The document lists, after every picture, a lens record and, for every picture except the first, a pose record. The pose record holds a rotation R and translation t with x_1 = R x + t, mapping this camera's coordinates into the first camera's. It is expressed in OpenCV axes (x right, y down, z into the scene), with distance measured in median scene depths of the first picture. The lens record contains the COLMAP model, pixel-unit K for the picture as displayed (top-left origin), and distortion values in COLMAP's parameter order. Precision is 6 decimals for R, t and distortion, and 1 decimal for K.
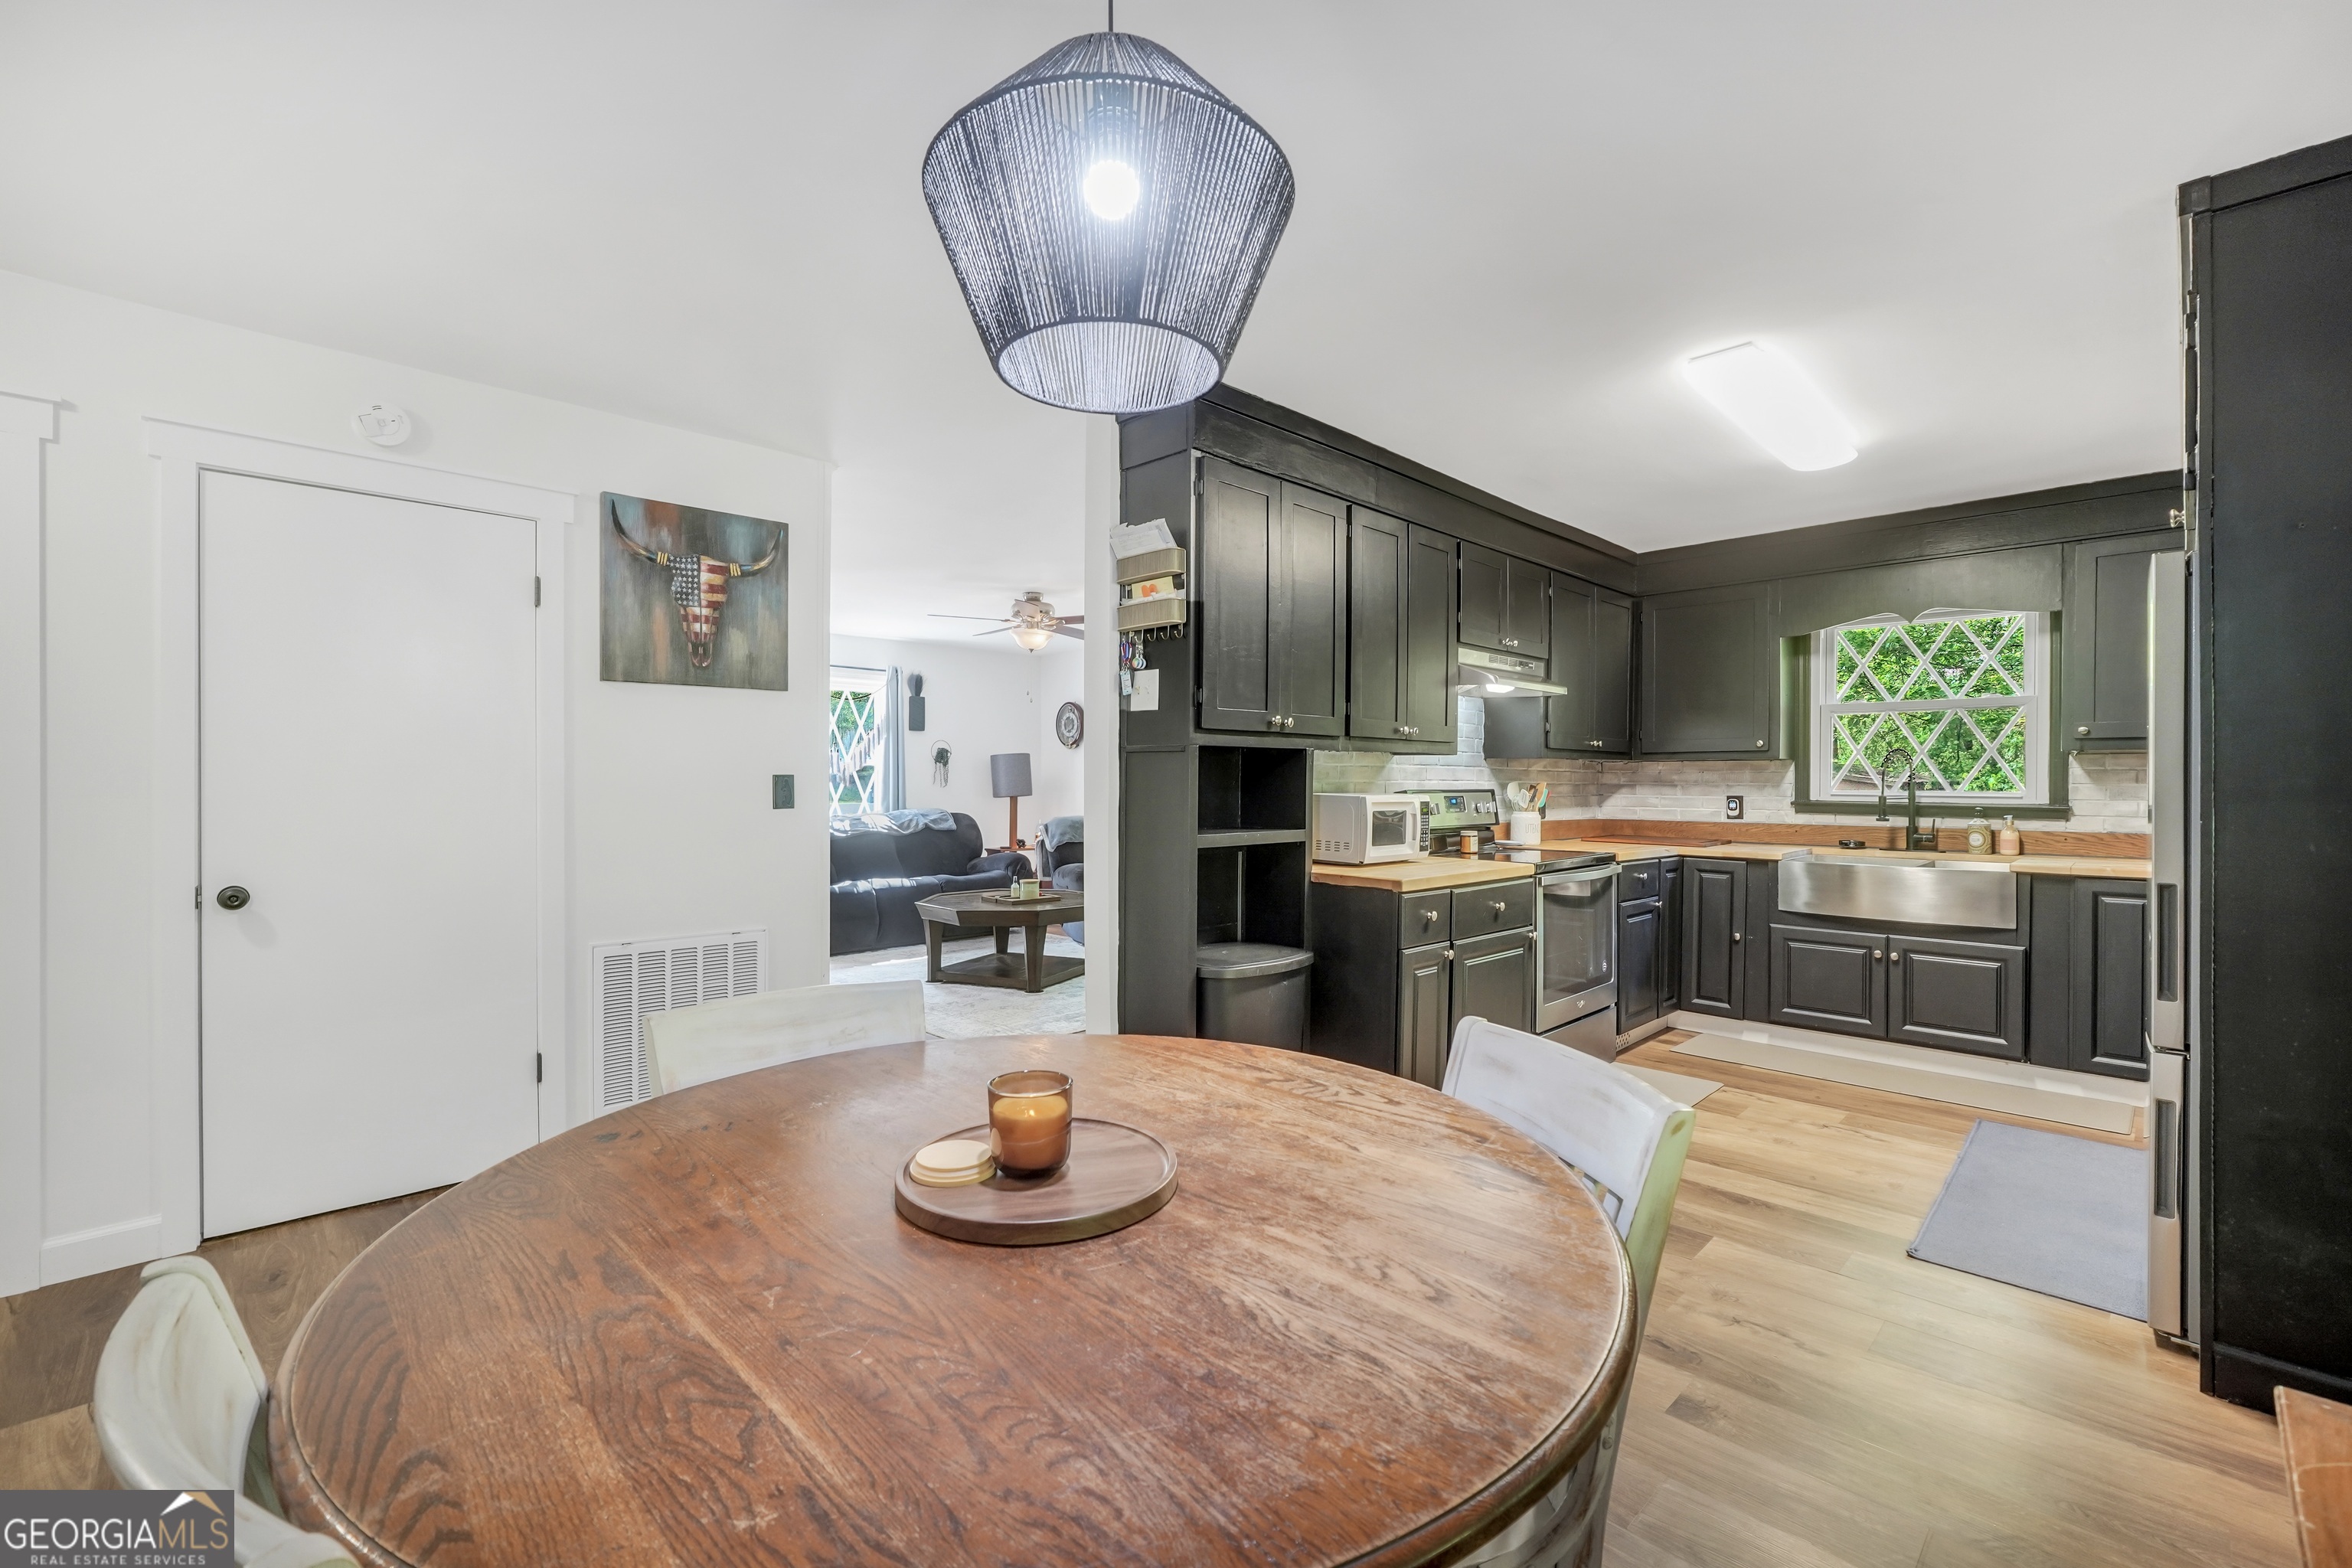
lens RADIAL K [[1007.4, 0, 1163.4], [0, 1007.4, 781.3], [0, 0, 1]] dist [-0.012777, 0.003091]
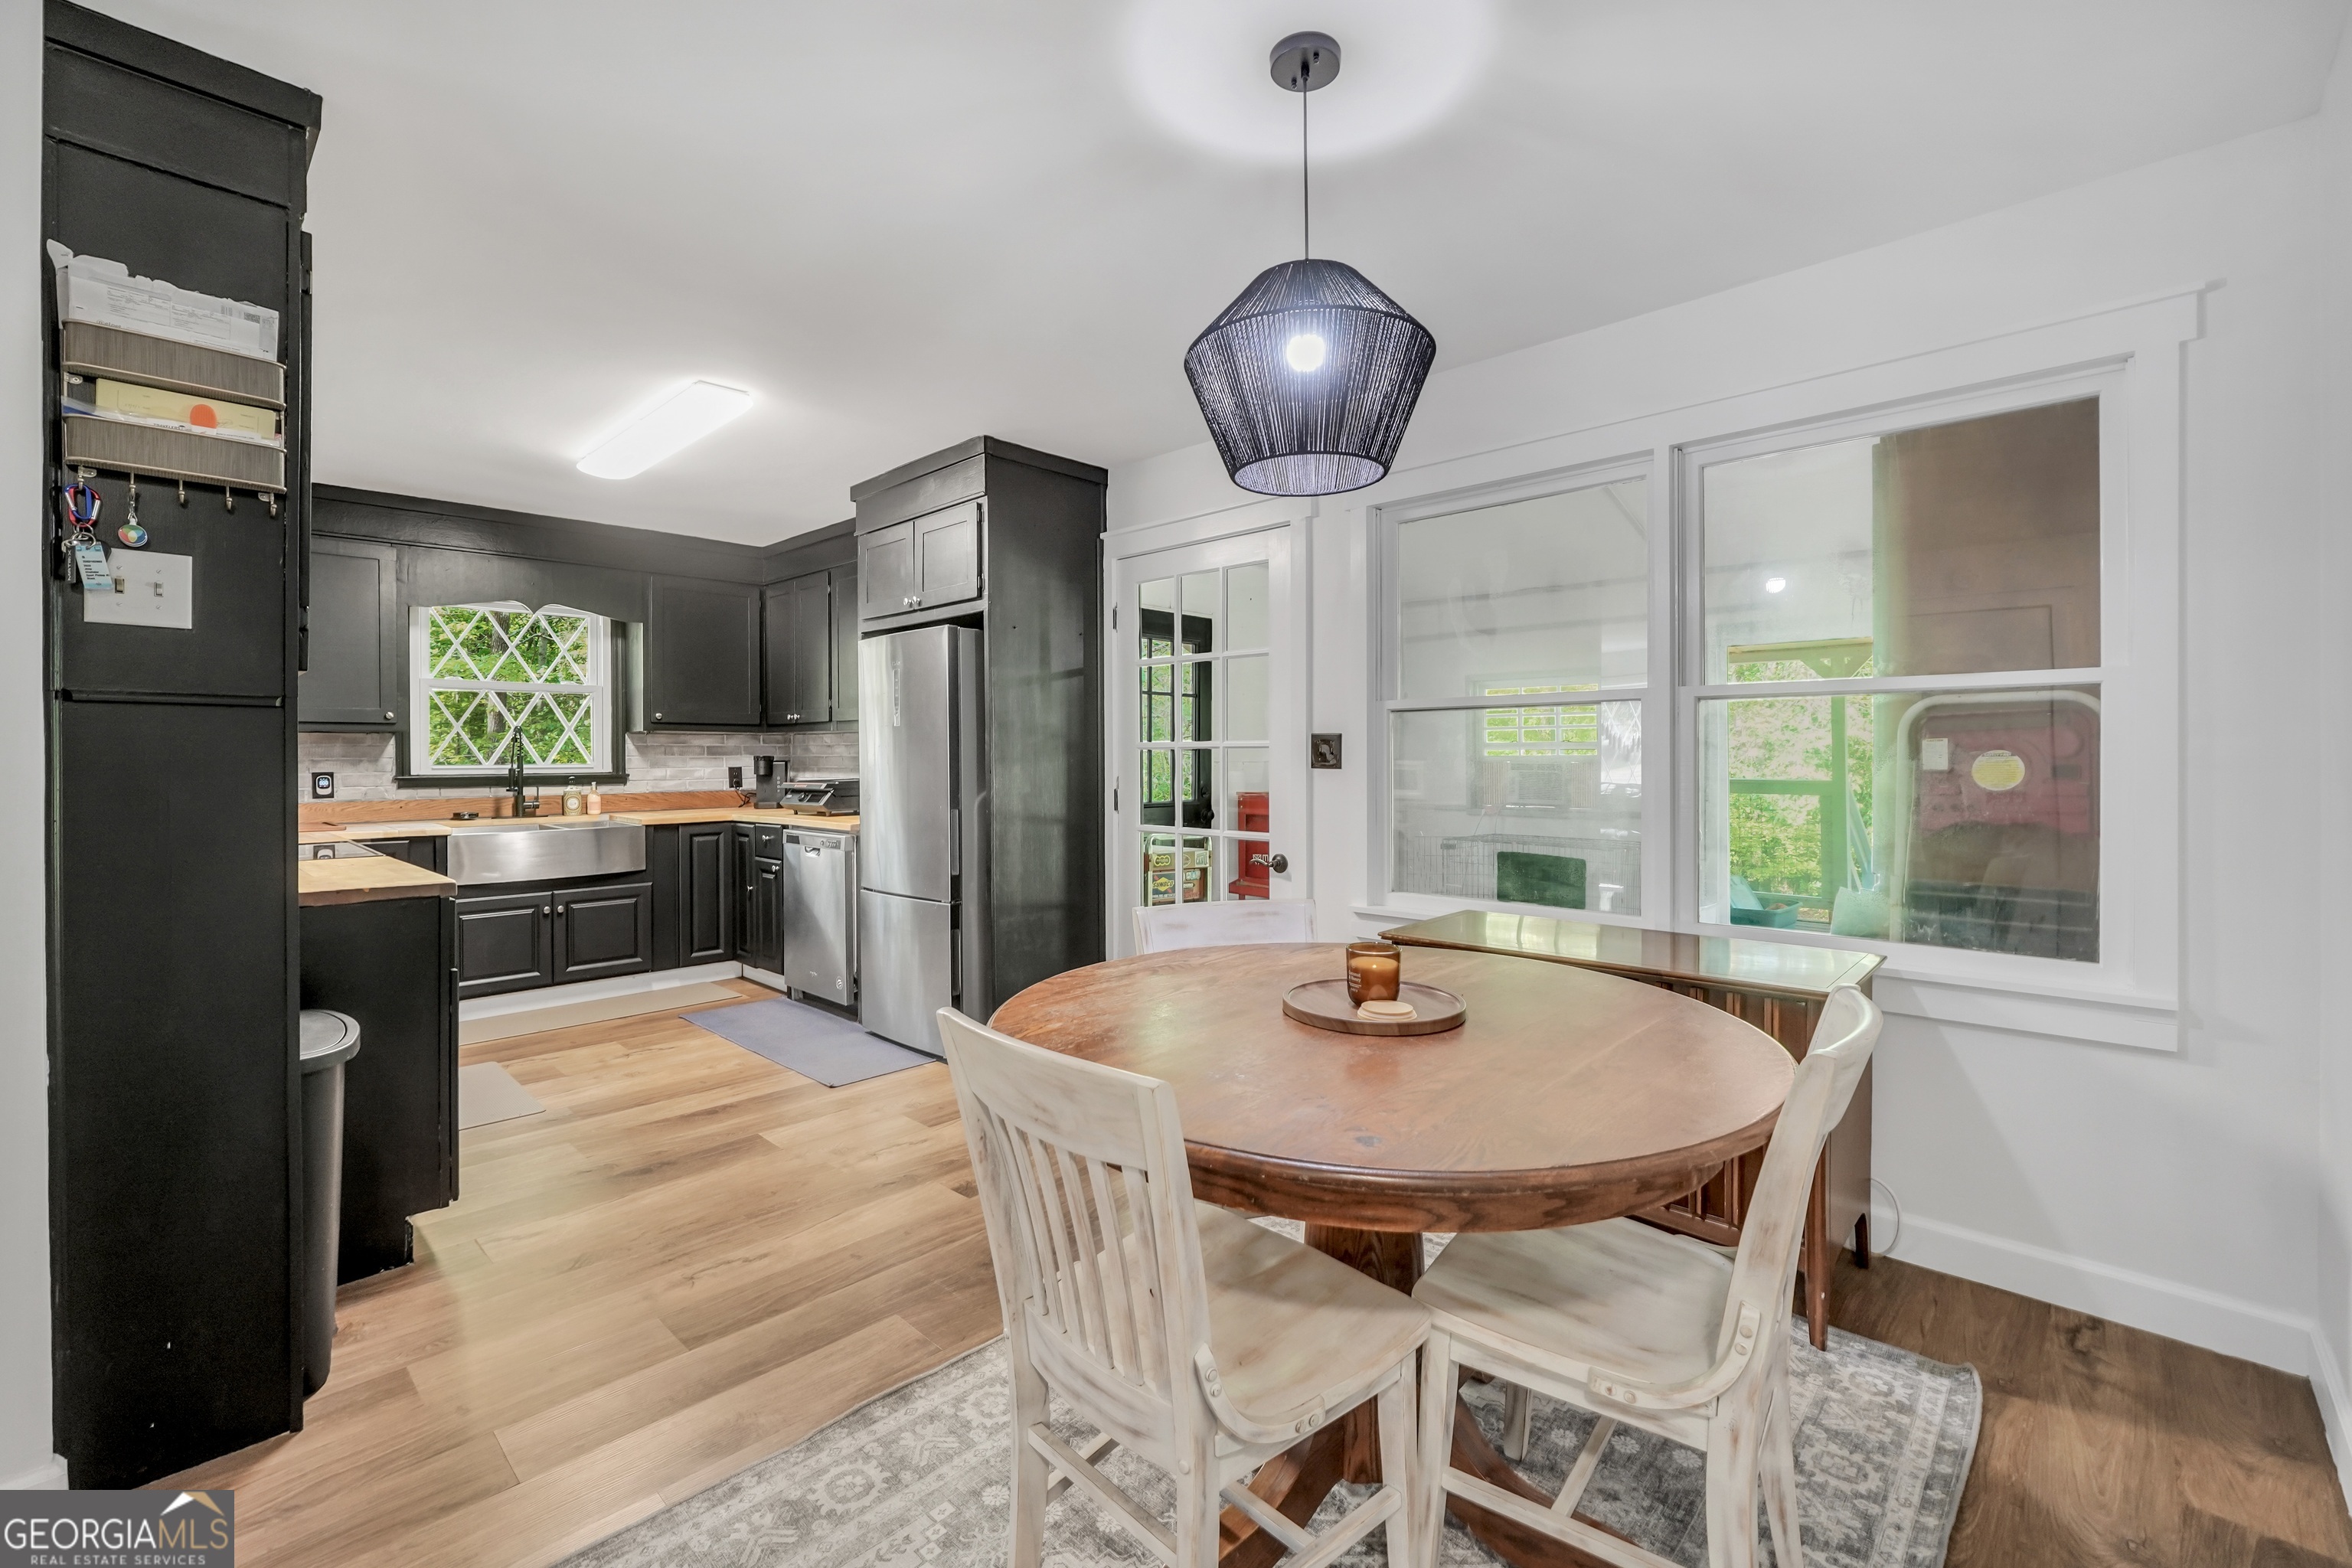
lens RADIAL K [[1007.4, 0, 1167.1], [0, 1007.4, 763.5], [0, 0, 1]] dist [-0.012777, 0.003091]
pose [[-0.033964, -0.011941, 0.999352, -0.407562], [0.006725, 0.999903, 0.012176, 0.001064], [-0.999400, 0.007134, -0.033880, 0.339893]]
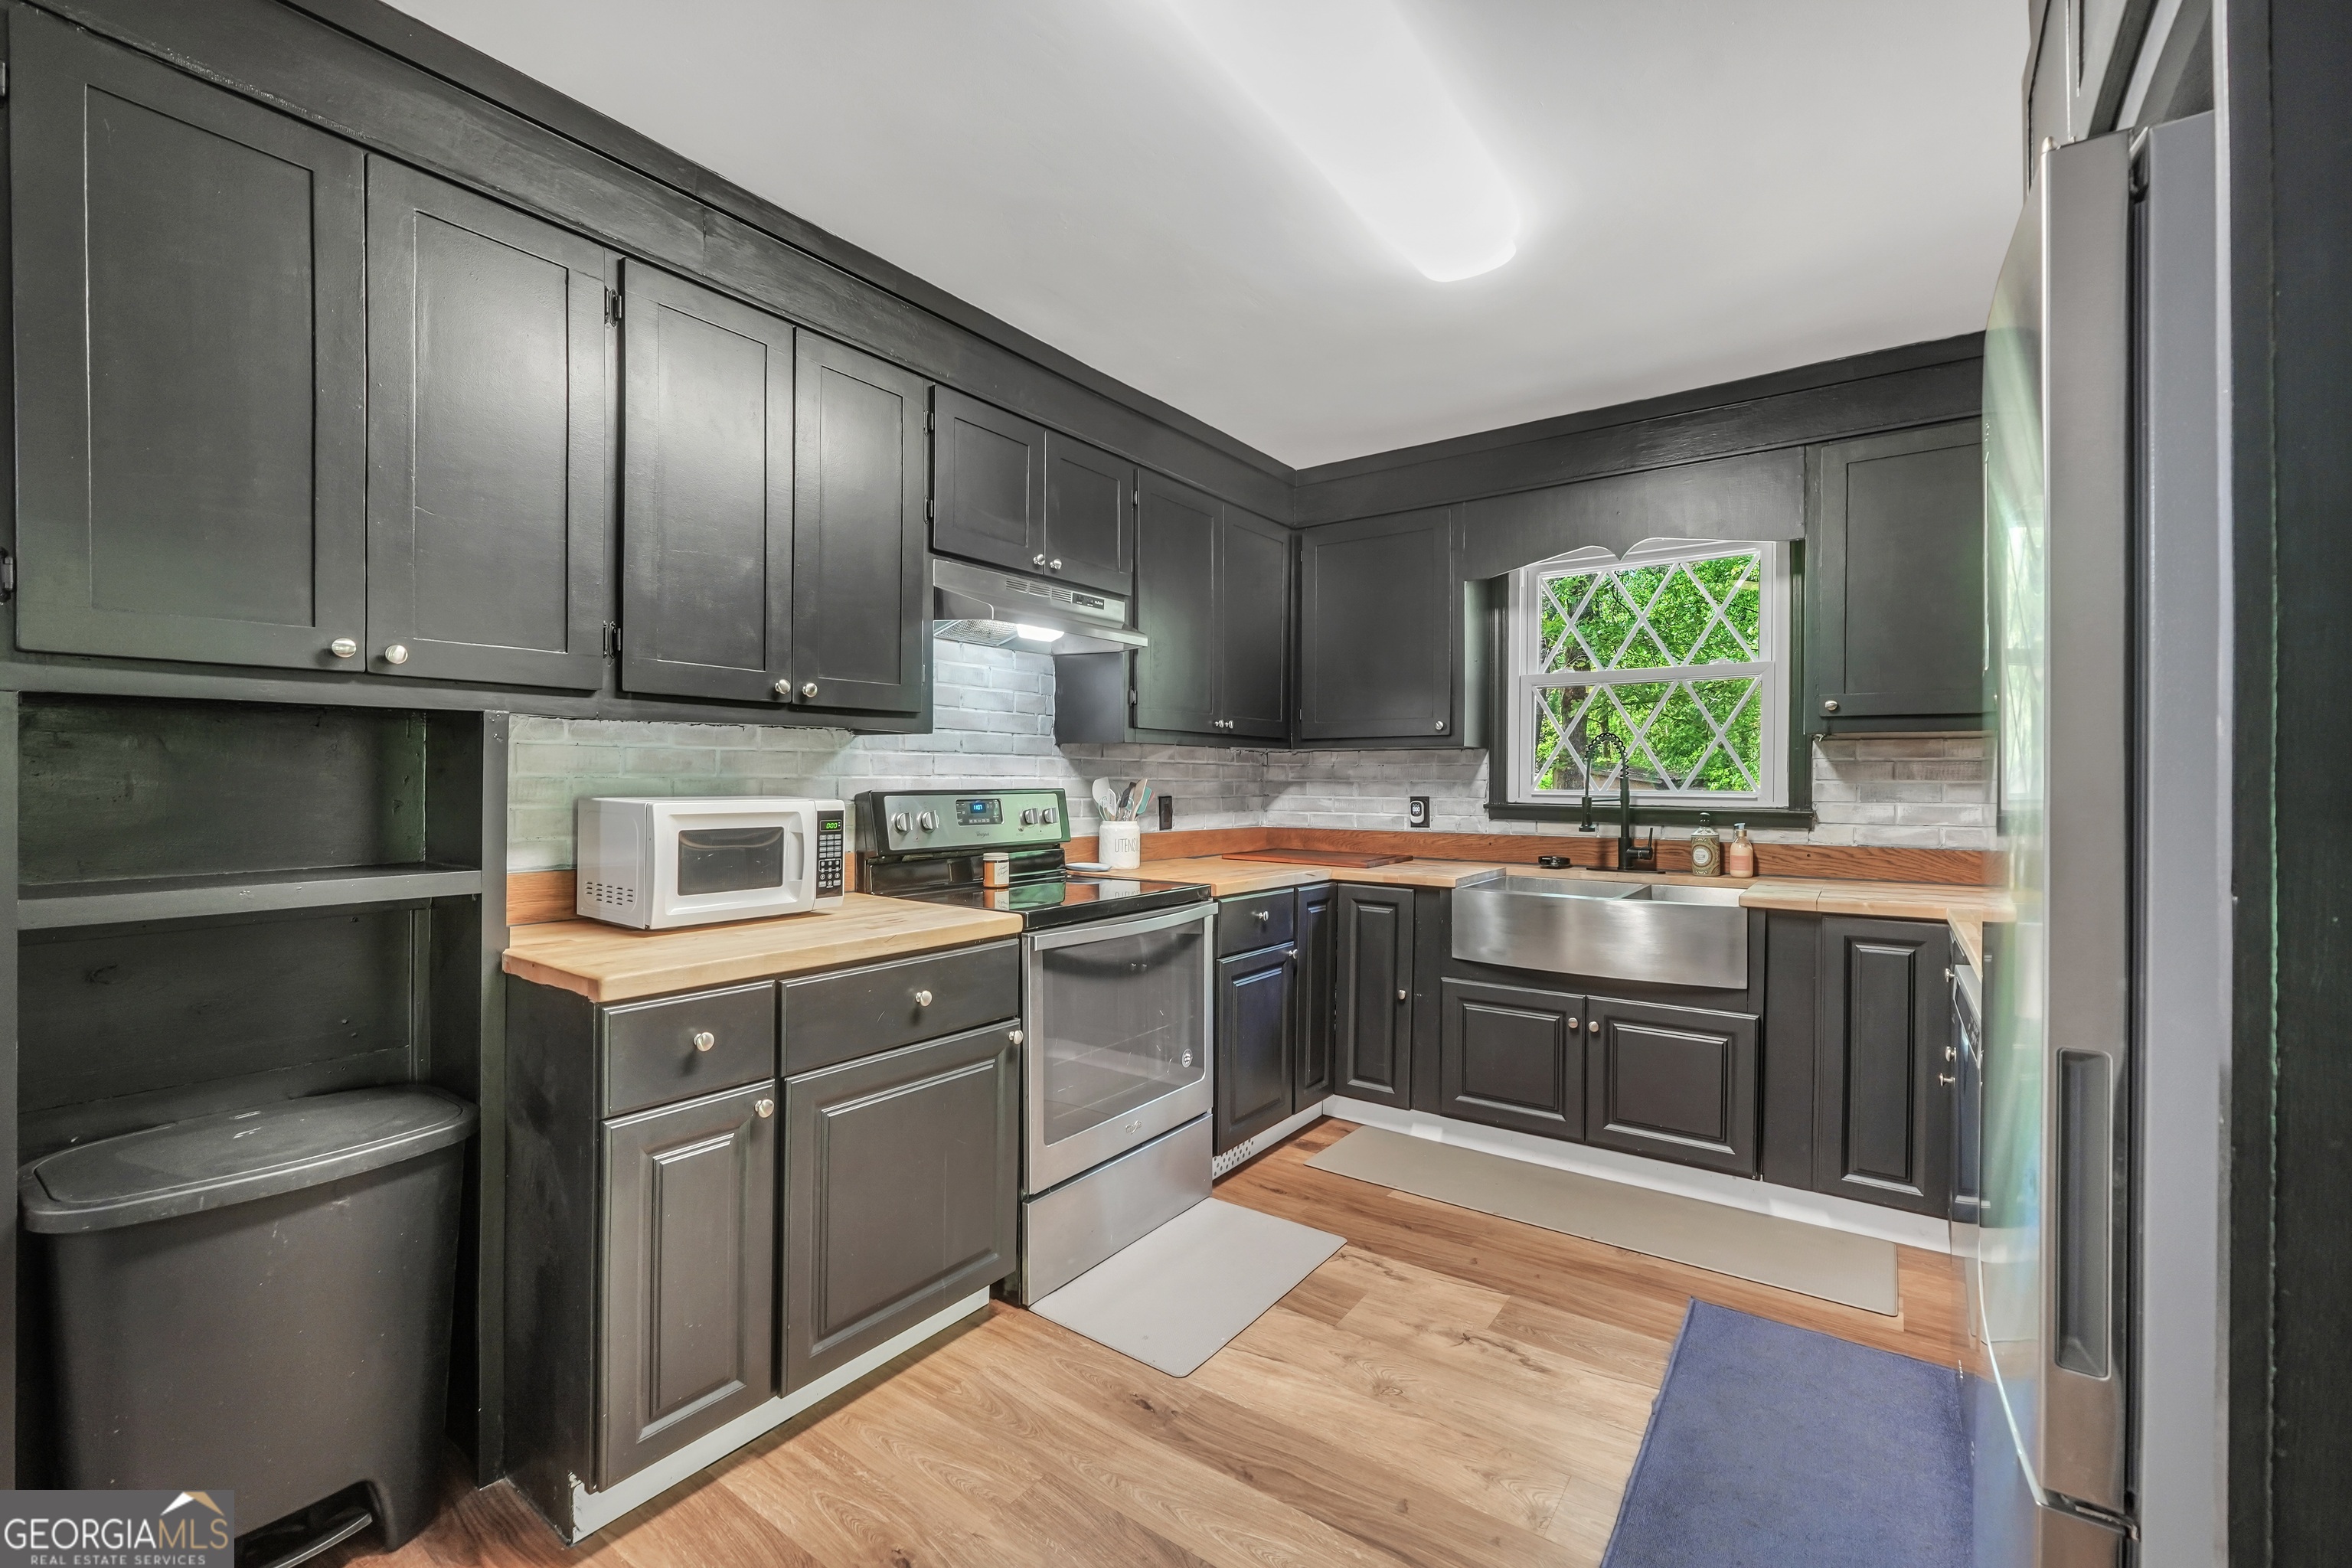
lens RADIAL K [[1007.4, 0, 1171.9], [0, 1007.4, 779.8], [0, 0, 1]] dist [-0.012777, 0.003091]
pose [[0.984916, -0.000343, 0.173036, 0.306097], [0.000251, 1.000000, 0.000551, 0.001732], [-0.173036, -0.000499, 0.984915, 0.345311]]
